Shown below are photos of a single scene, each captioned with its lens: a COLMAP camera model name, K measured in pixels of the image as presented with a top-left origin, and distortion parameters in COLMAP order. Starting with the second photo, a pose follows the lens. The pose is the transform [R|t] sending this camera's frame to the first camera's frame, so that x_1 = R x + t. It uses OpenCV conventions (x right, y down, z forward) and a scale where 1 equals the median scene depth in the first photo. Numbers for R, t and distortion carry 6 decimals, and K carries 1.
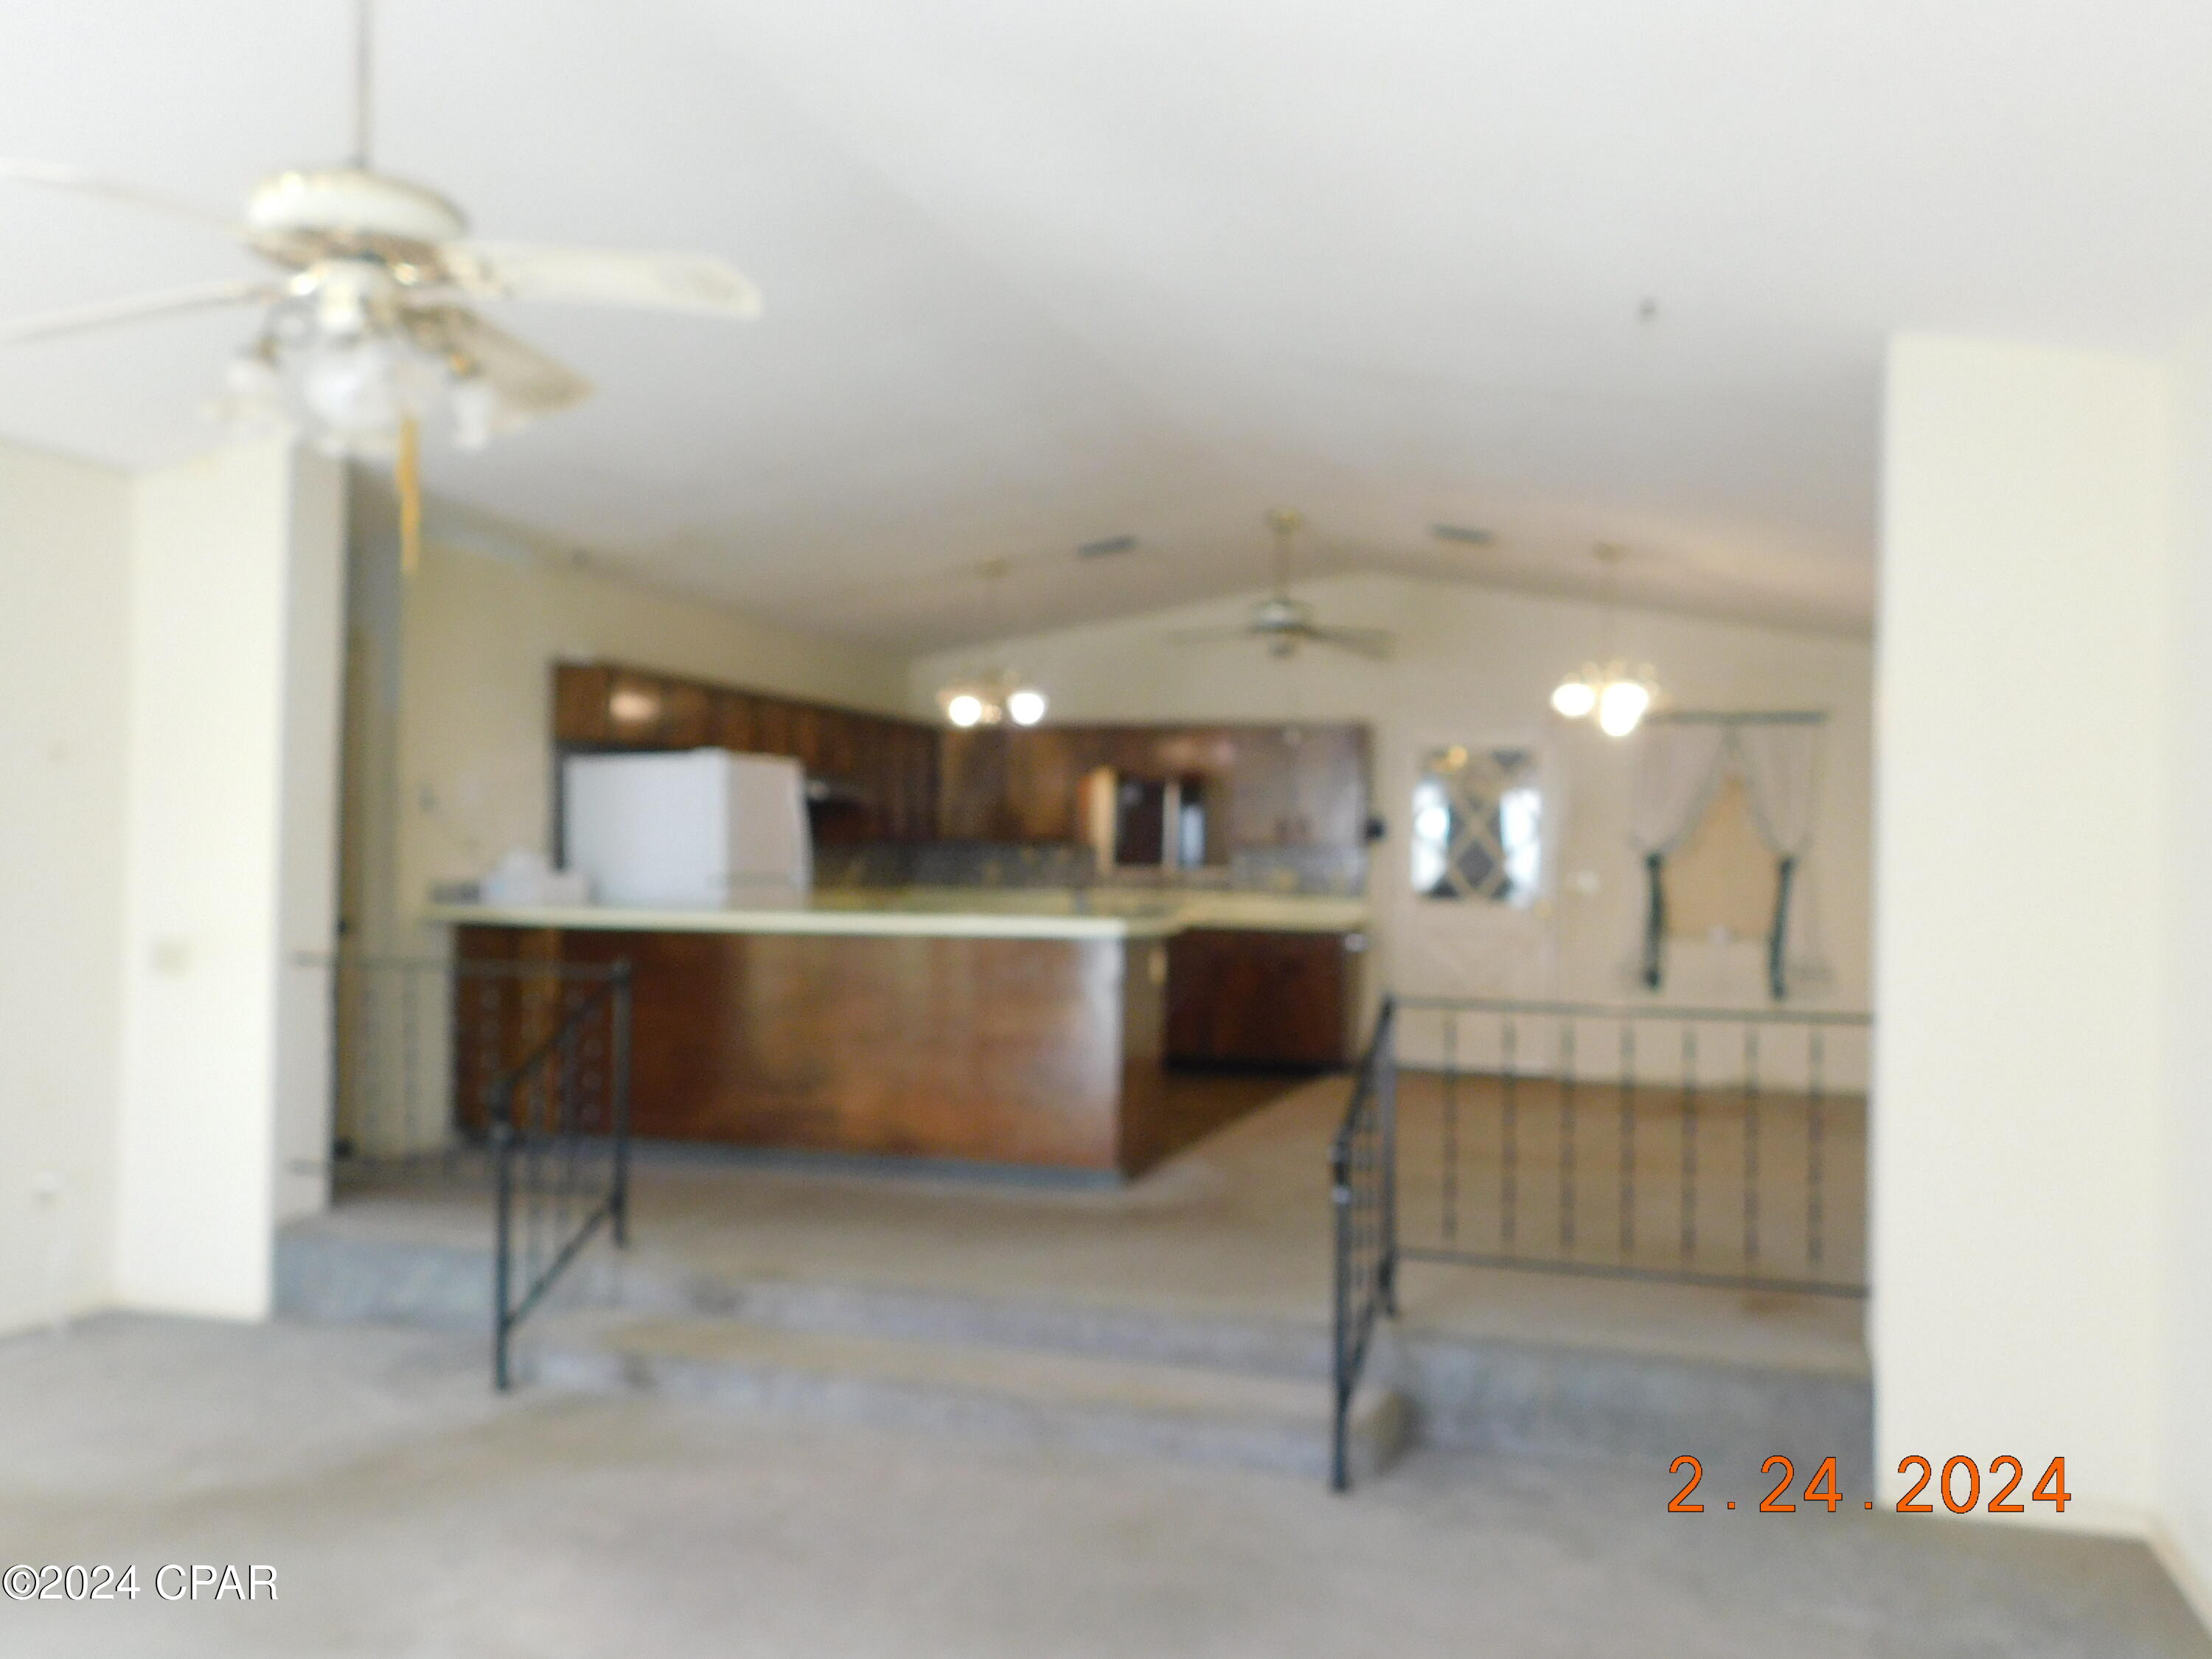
lens RADIAL K [[1862.7, 0, 1098.8], [0, 1862.7, 819.6], [0, 0, 1]] dist [0.049850, -0.006087]
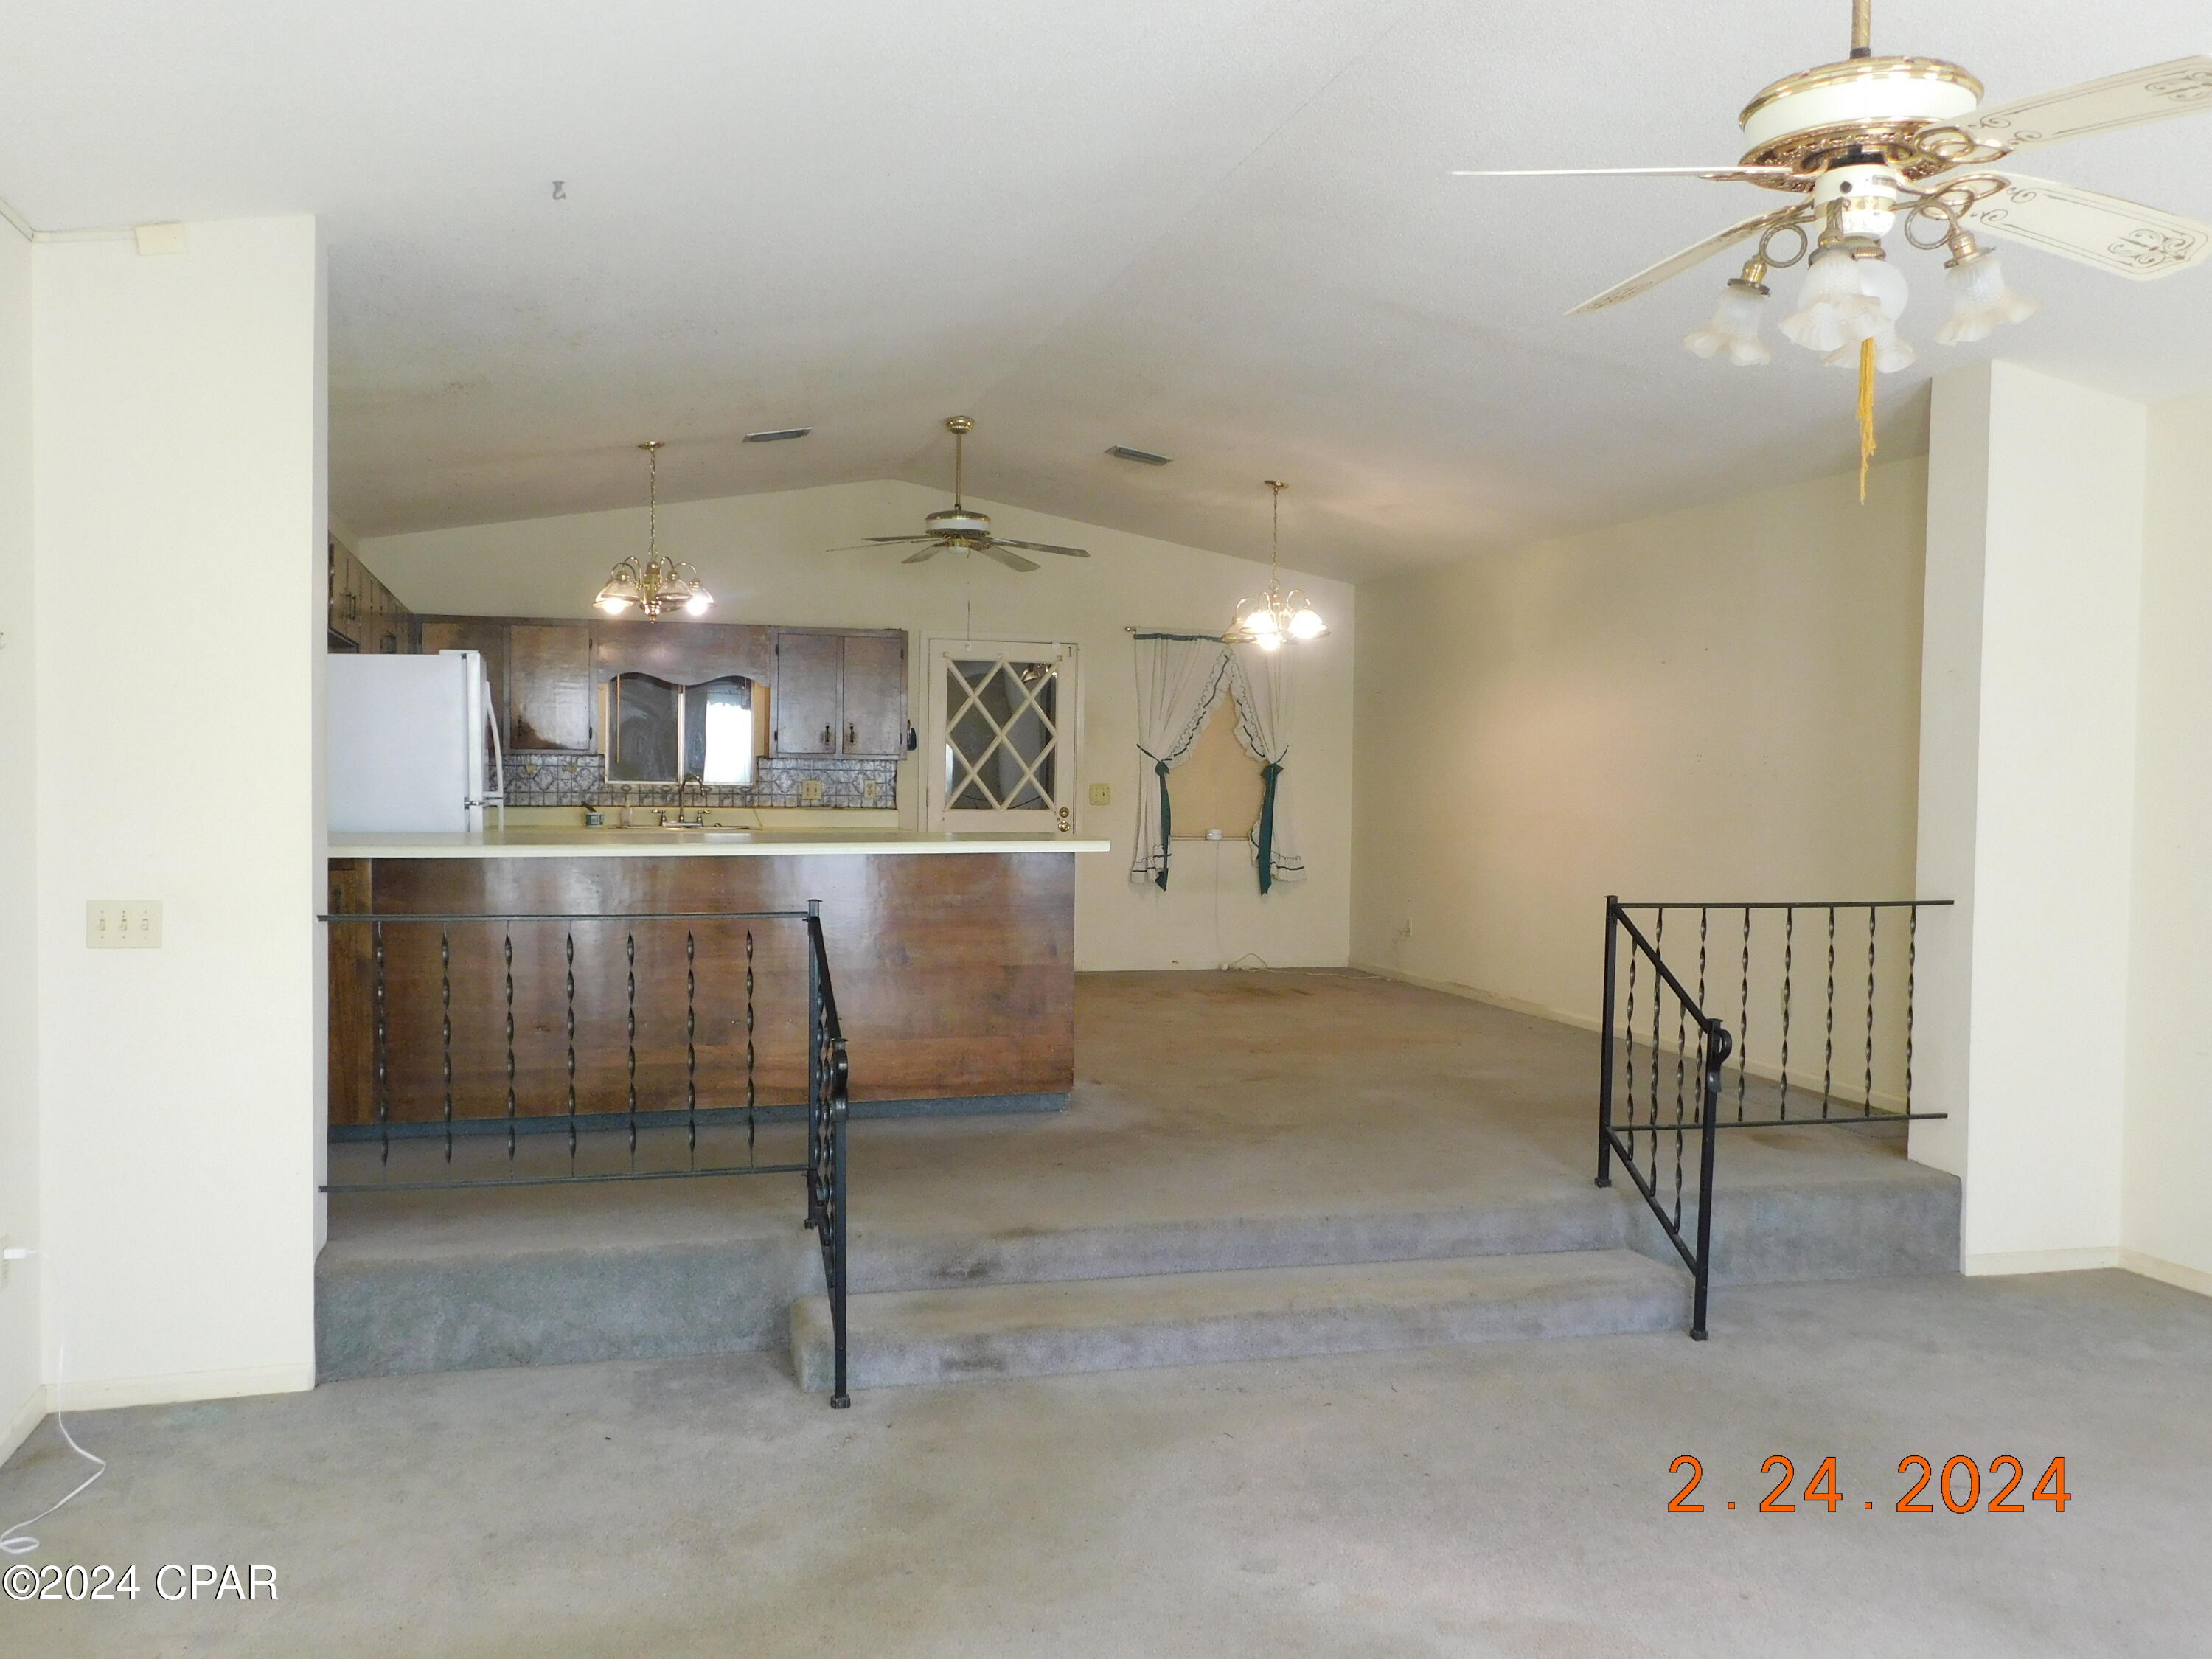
lens RADIAL K [[1862.7, 0, 1099.9], [0, 1862.7, 834.2], [0, 0, 1]] dist [0.049850, -0.006087]
pose [[0.837830, -0.025703, 0.545326, -0.570759], [-0.008256, 0.998180, 0.059732, -0.008612], [-0.545869, -0.054547, 0.836093, 0.189179]]
